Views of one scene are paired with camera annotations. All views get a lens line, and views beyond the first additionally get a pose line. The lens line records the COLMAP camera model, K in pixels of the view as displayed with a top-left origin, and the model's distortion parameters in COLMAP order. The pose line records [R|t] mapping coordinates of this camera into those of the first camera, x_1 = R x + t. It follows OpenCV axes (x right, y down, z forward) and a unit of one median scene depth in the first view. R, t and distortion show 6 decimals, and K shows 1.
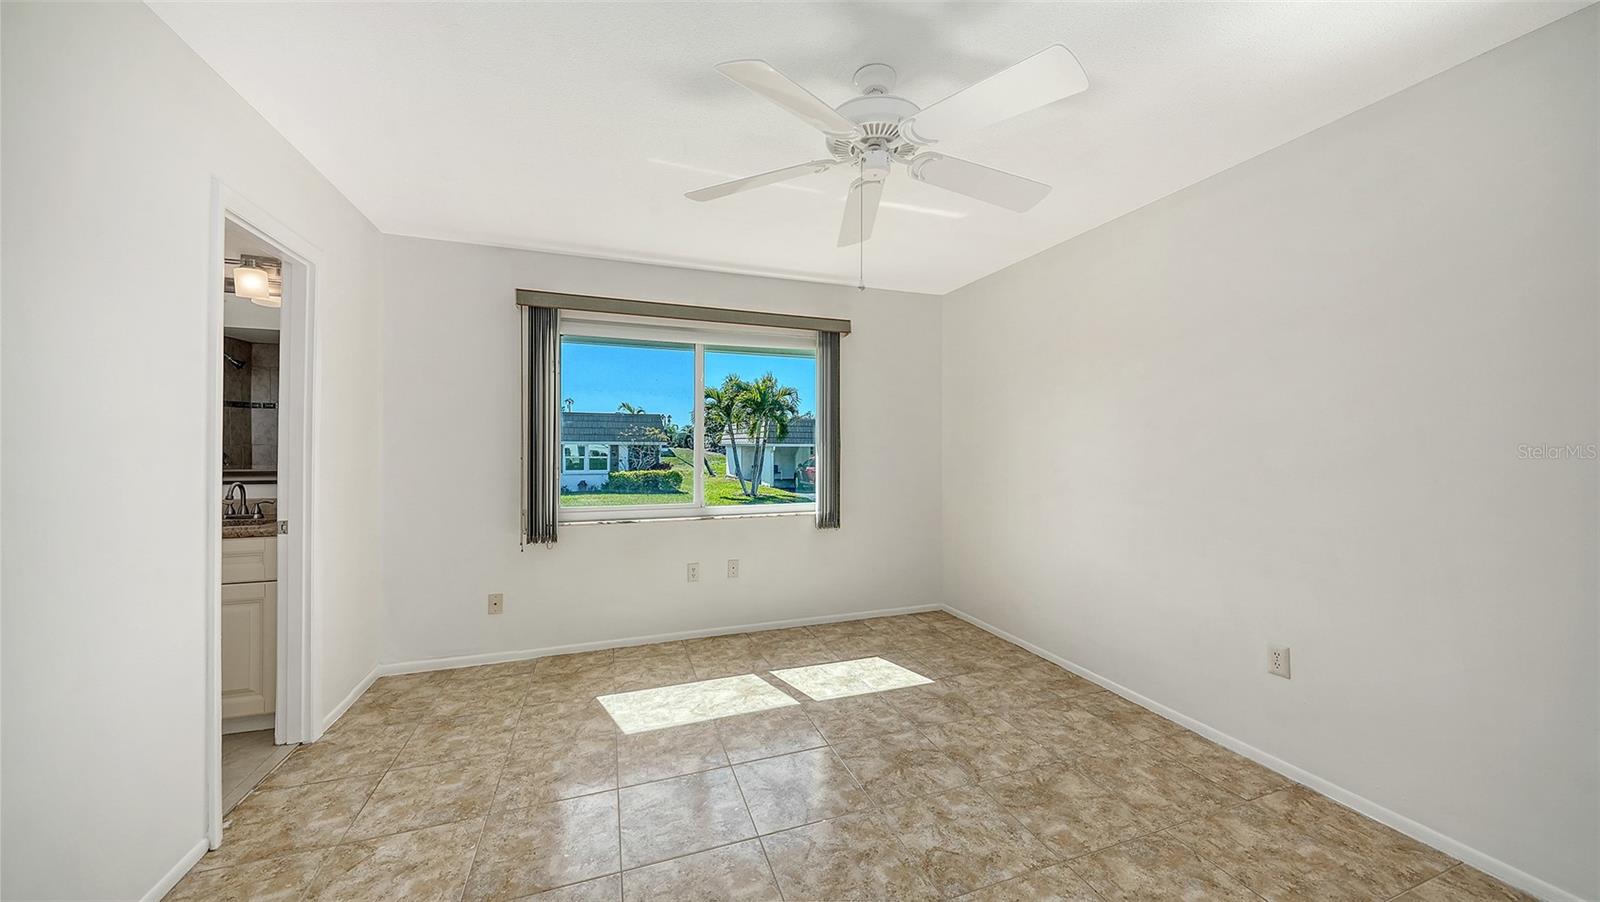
lens RADIAL K [[547.8, 0, 802.6], [0, 547.8, 442.7], [0, 0, 1]] dist [0.001935, -0.004565]
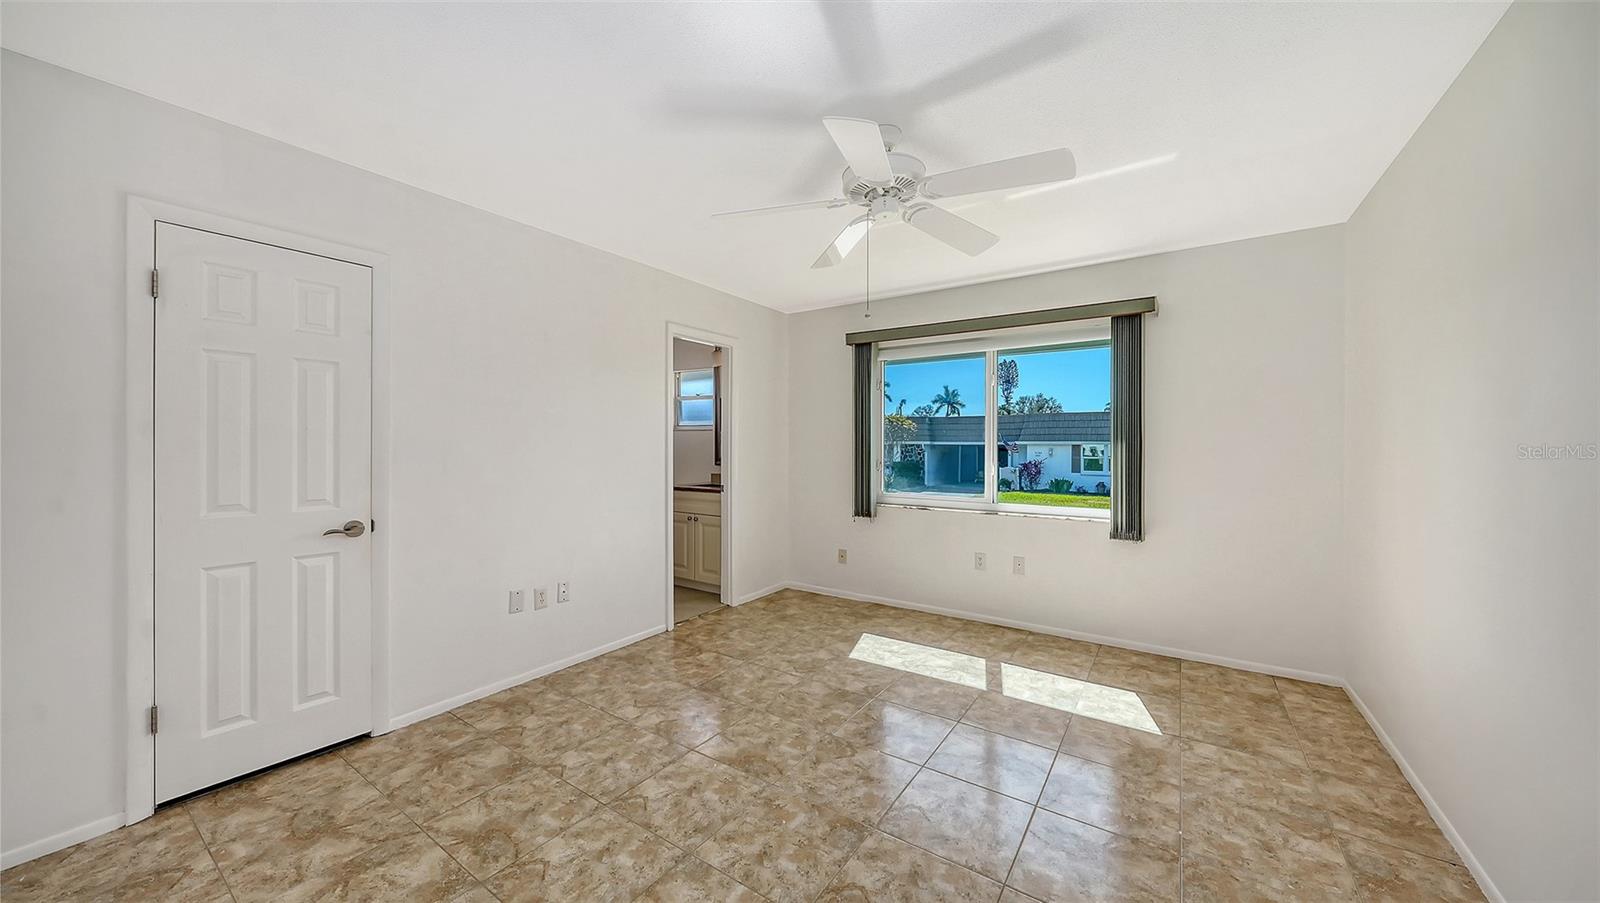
lens RADIAL K [[545.1, 0, 801.7], [0, 545.1, 447.4], [0, 0, 1]] dist [-0.005574, -0.000220]
pose [[0.585354, 0.003455, -0.810771, 0.543907], [0.003627, 0.999970, 0.006880, 0.000452], [0.810770, -0.006968, 0.585323, 0.088522]]
